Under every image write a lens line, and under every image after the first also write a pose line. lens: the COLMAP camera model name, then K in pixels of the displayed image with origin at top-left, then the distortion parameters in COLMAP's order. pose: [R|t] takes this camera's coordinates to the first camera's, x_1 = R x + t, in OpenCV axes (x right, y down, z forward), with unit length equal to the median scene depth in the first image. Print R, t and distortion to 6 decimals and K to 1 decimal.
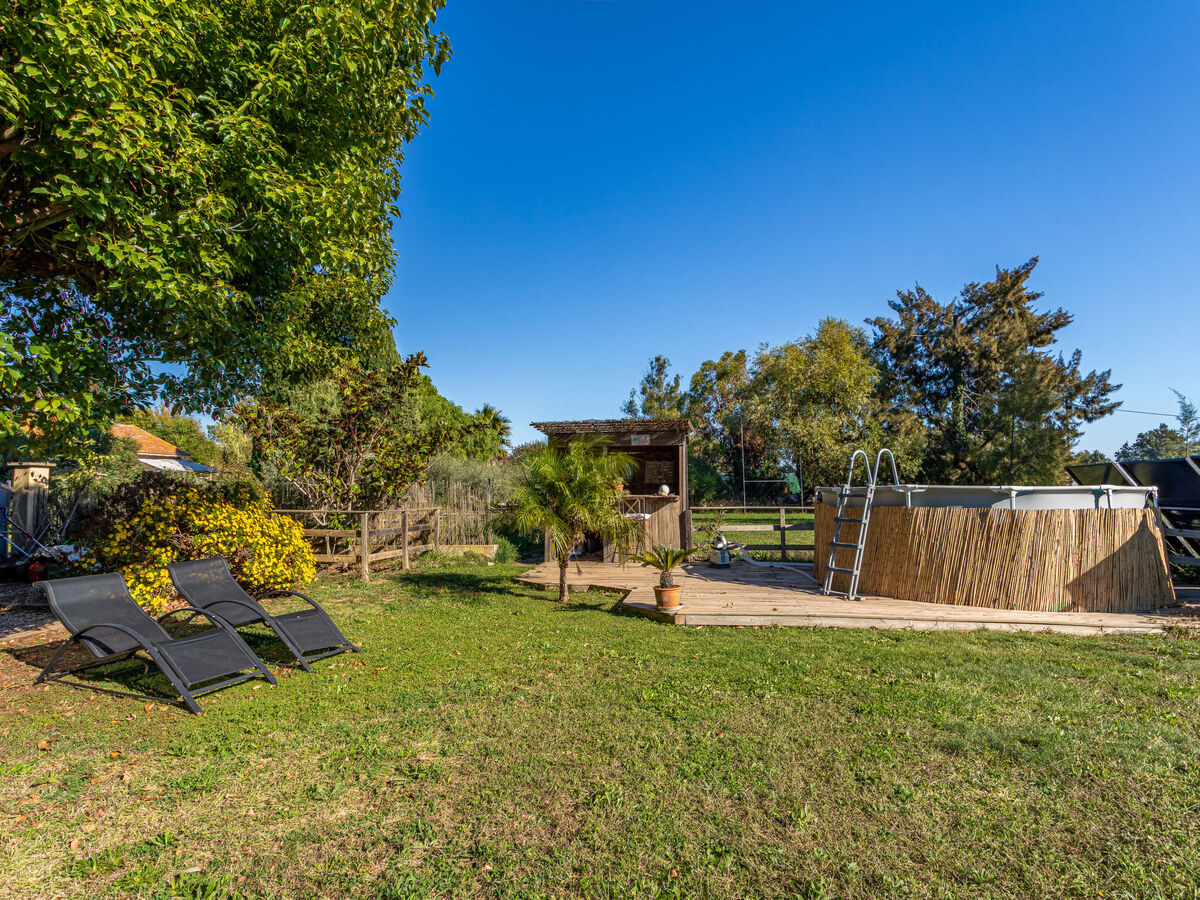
lens RADIAL K [[627.5, 0, 598.8], [0, 627.5, 456.7], [0, 0, 1]] dist [0.000246, -0.000441]
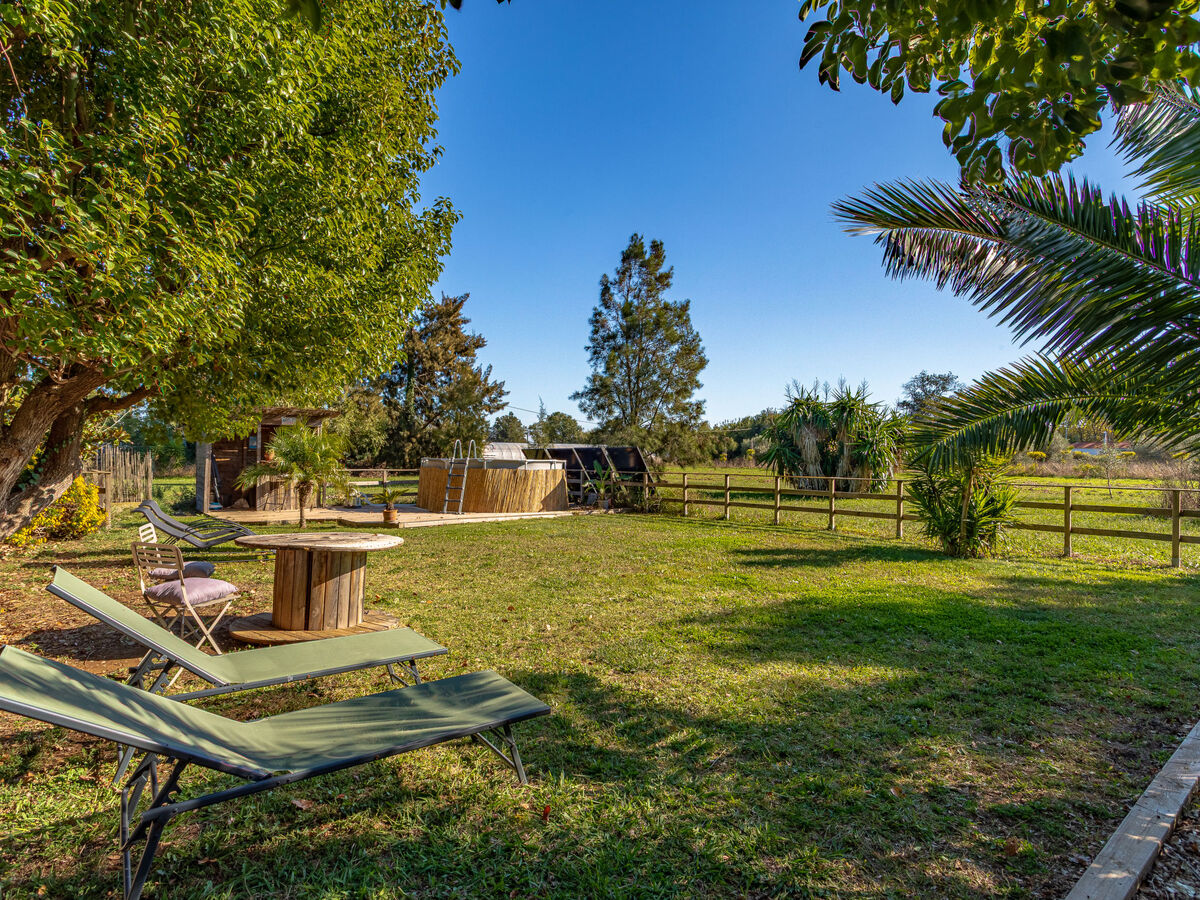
lens RADIAL K [[627.5, 0, 598.8], [0, 627.5, 456.7], [0, 0, 1]] dist [0.000246, -0.000441]
pose [[0.634426, 0.018568, 0.772761, -0.670418], [-0.059089, 0.997951, 0.024532, -0.024619], [-0.770722, -0.061225, 0.634223, -0.464865]]
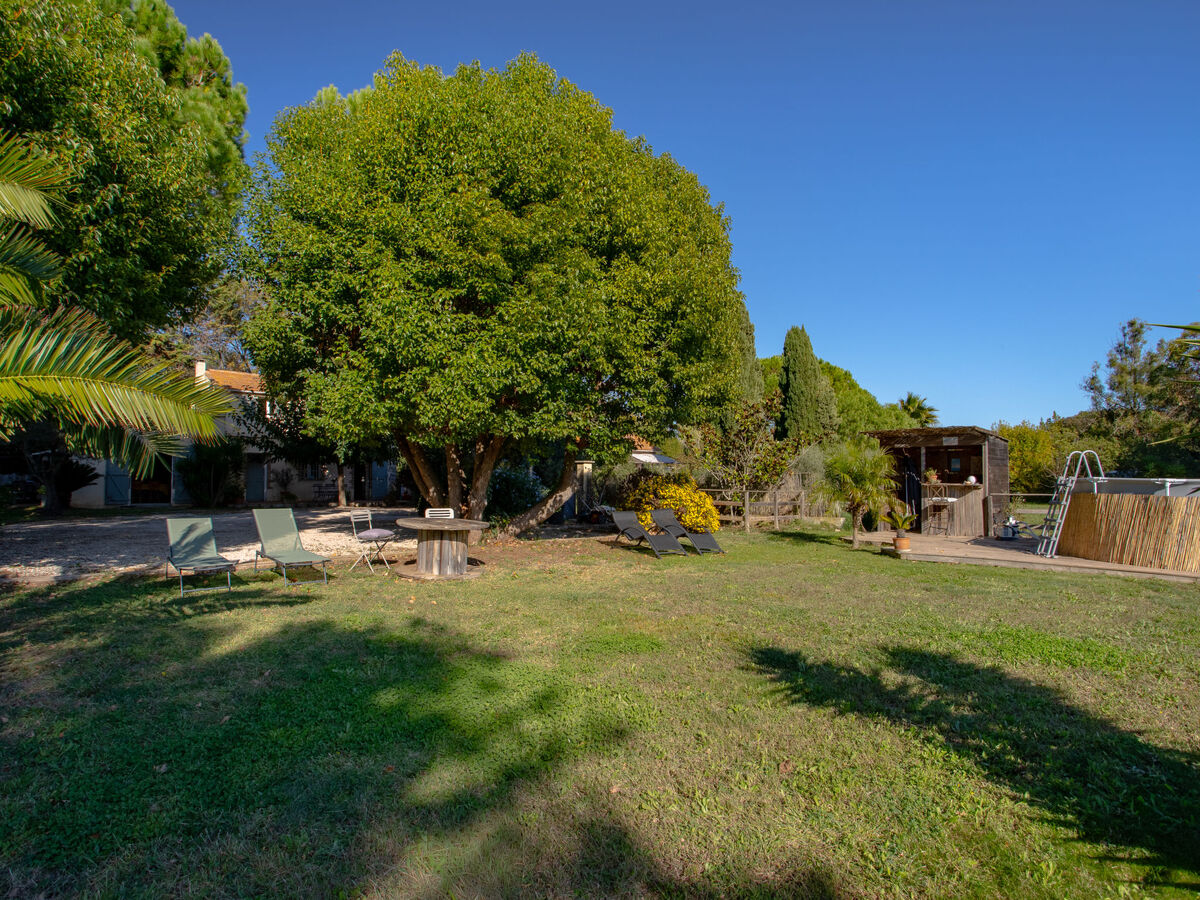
lens RADIAL K [[627.5, 0, 598.8], [0, 627.5, 456.7], [0, 0, 1]] dist [0.000246, -0.000441]
pose [[0.778259, -0.013438, -0.627799, 0.394573], [0.025188, 0.999634, 0.009827, -0.031913], [0.627438, -0.023461, 0.778313, -0.581085]]
